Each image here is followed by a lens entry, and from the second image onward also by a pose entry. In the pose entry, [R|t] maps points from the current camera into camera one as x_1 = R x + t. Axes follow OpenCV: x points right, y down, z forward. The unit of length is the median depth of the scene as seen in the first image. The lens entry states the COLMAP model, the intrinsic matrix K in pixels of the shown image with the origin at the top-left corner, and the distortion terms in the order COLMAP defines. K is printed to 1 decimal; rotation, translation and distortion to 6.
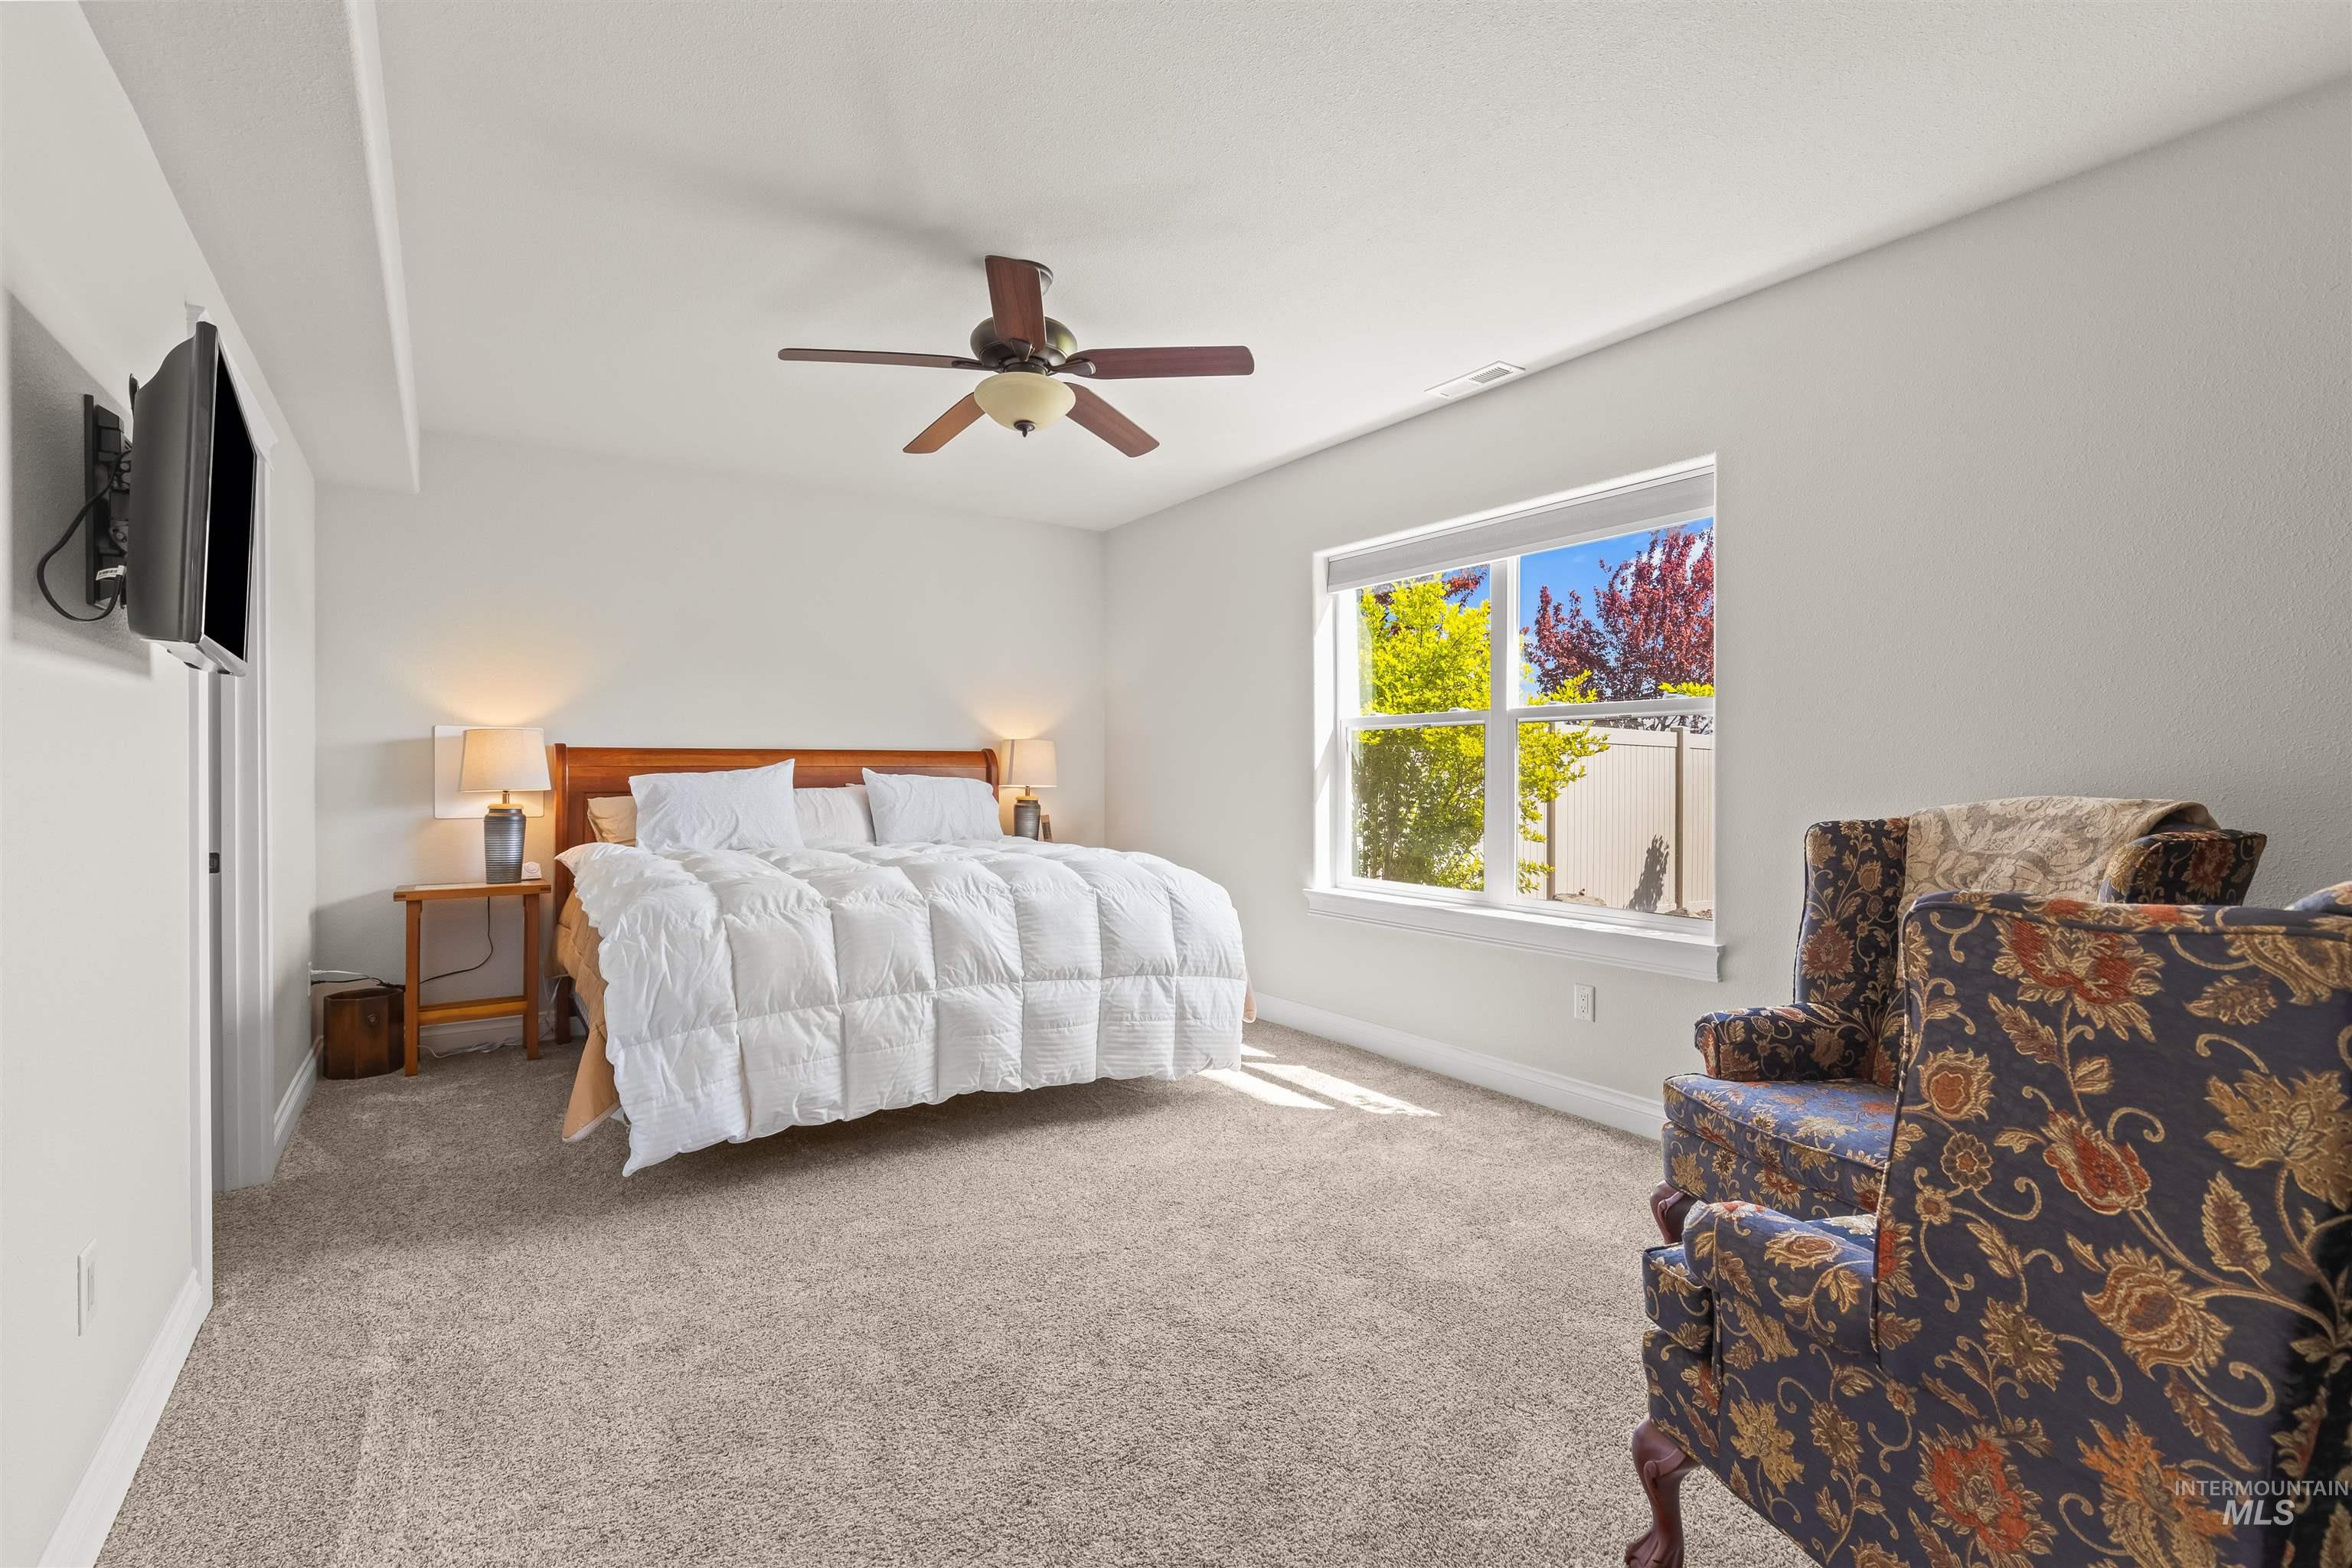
lens RADIAL K [[1090.5, 0, 1167.8], [0, 1090.5, 780.3], [0, 0, 1]] dist [-0.003965, -0.000575]
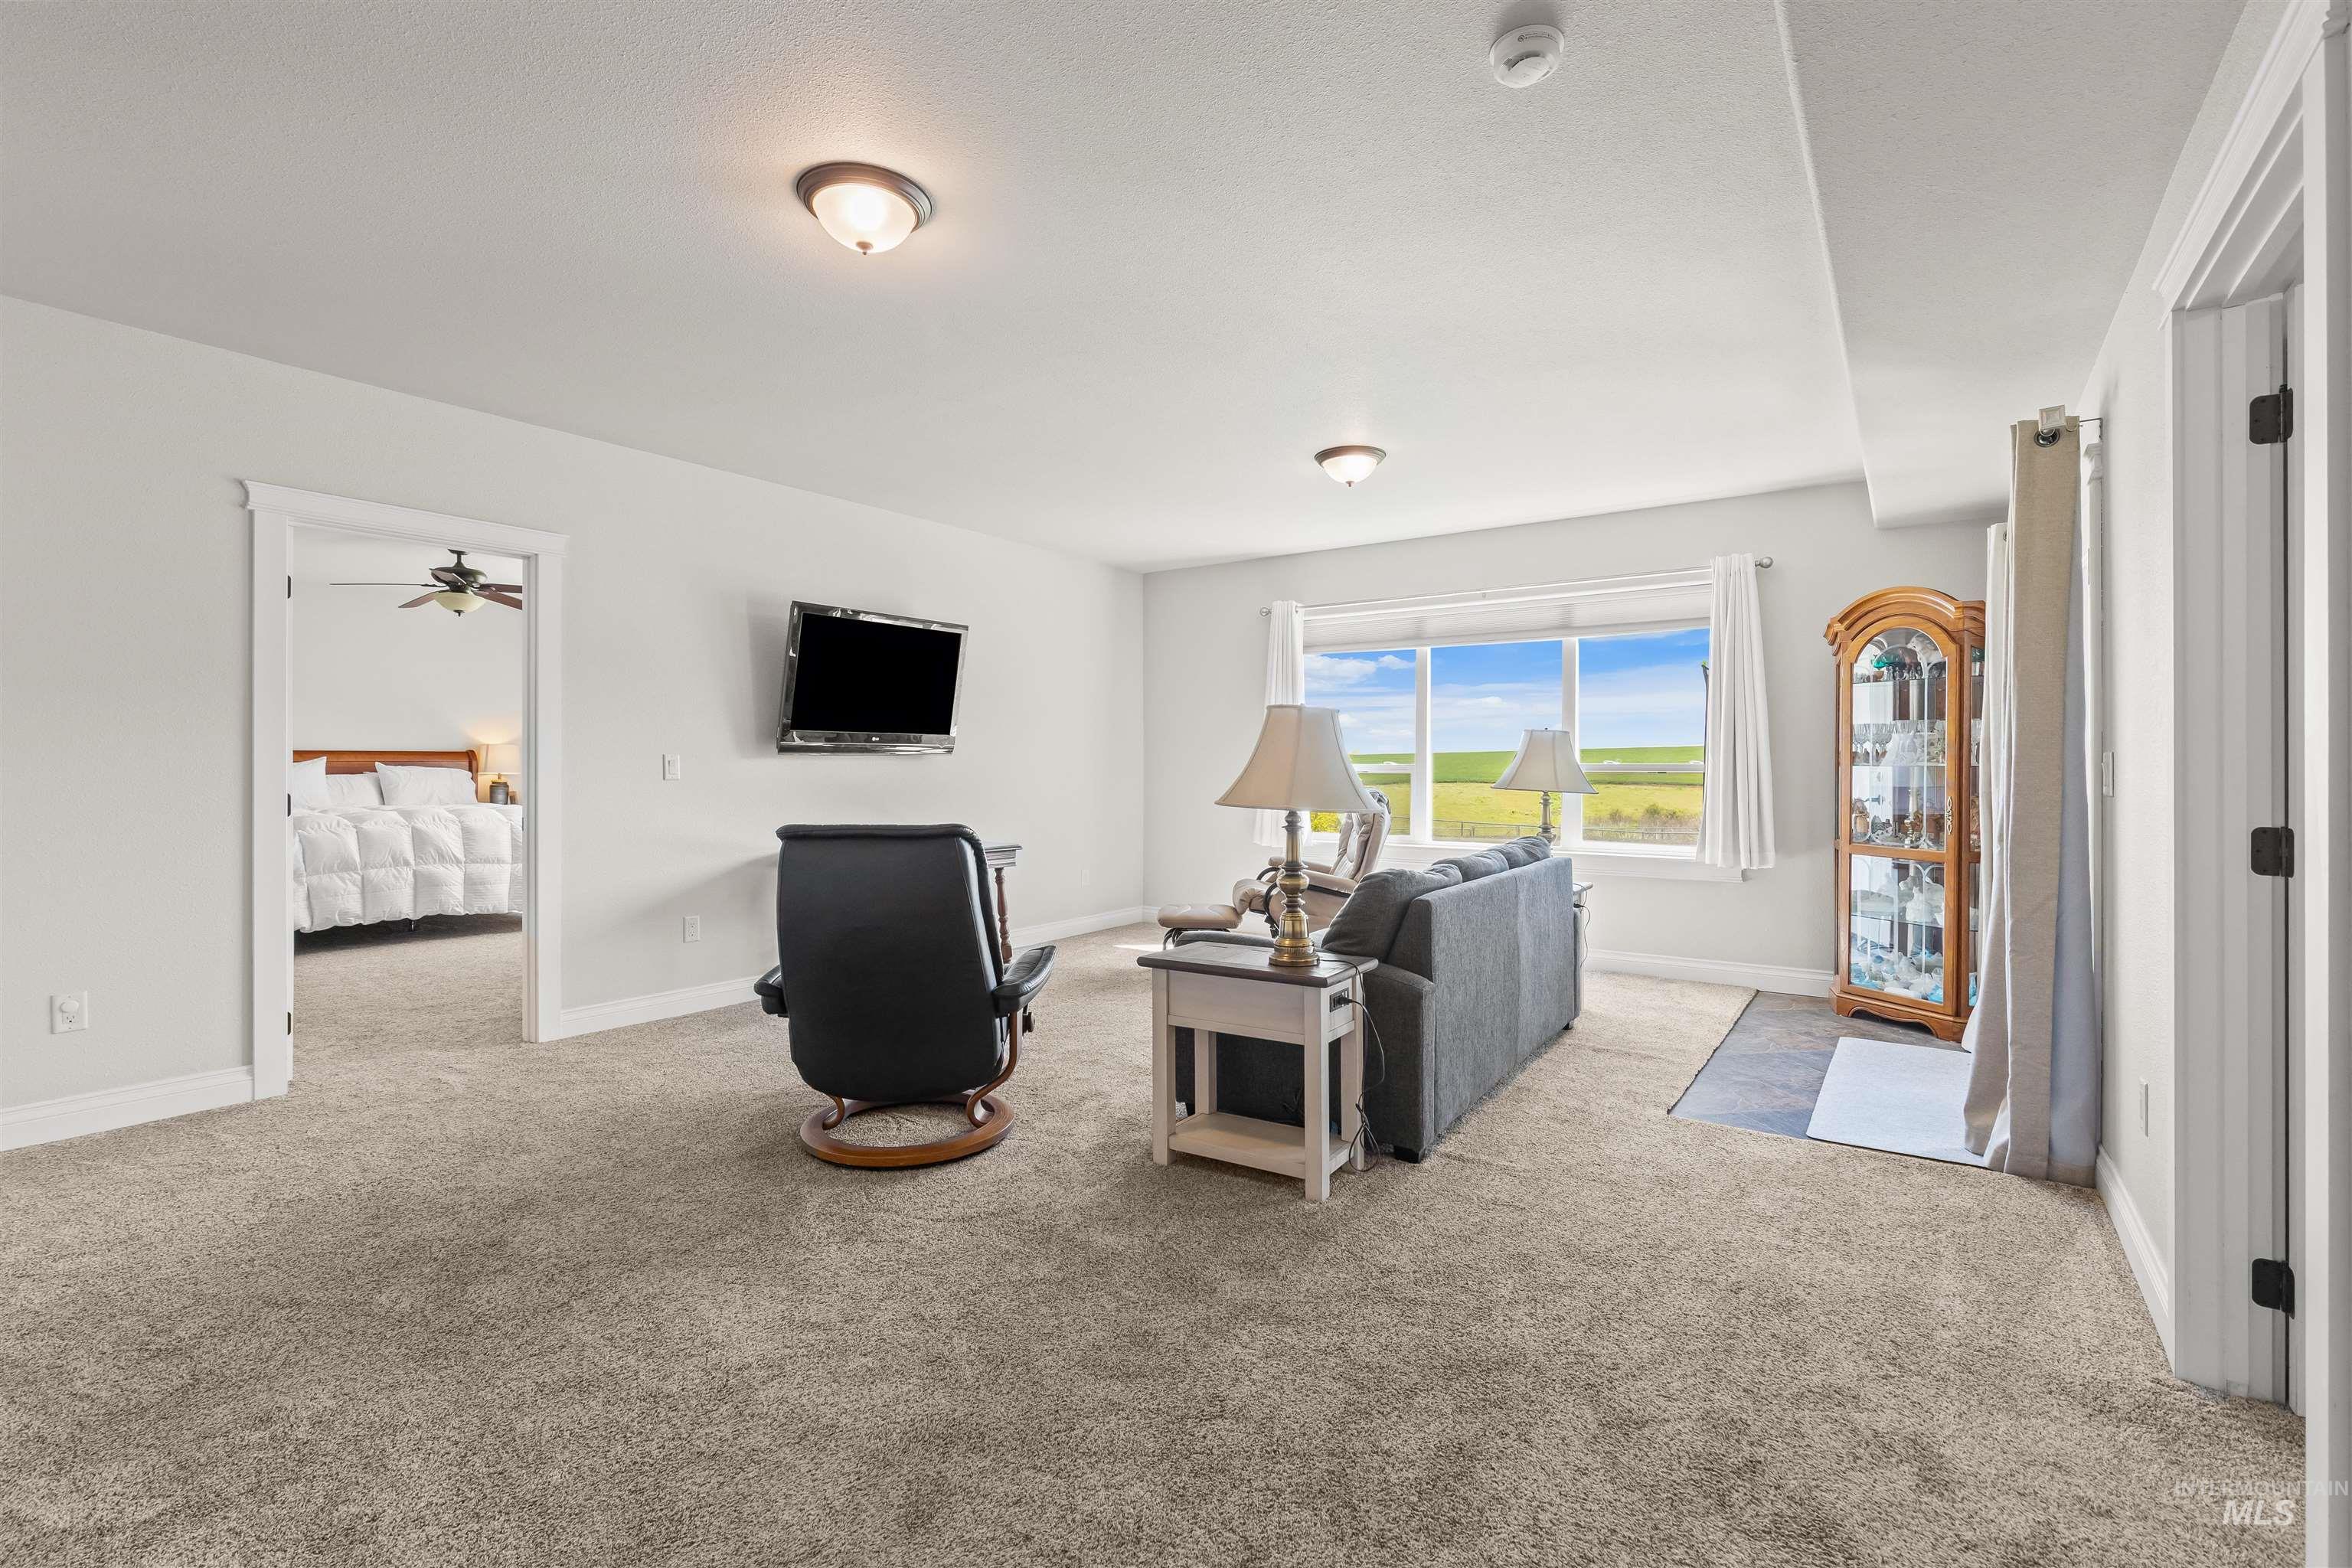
lens RADIAL K [[1090.5, 0, 1191.0], [0, 1090.5, 766.1], [0, 0, 1]] dist [-0.003965, -0.000575]
pose [[0.934319, -0.001429, 0.356434, 0.429699], [0.003552, 0.999980, -0.005303, 0.011721], [-0.356419, 0.006221, 0.934305, -1.471630]]
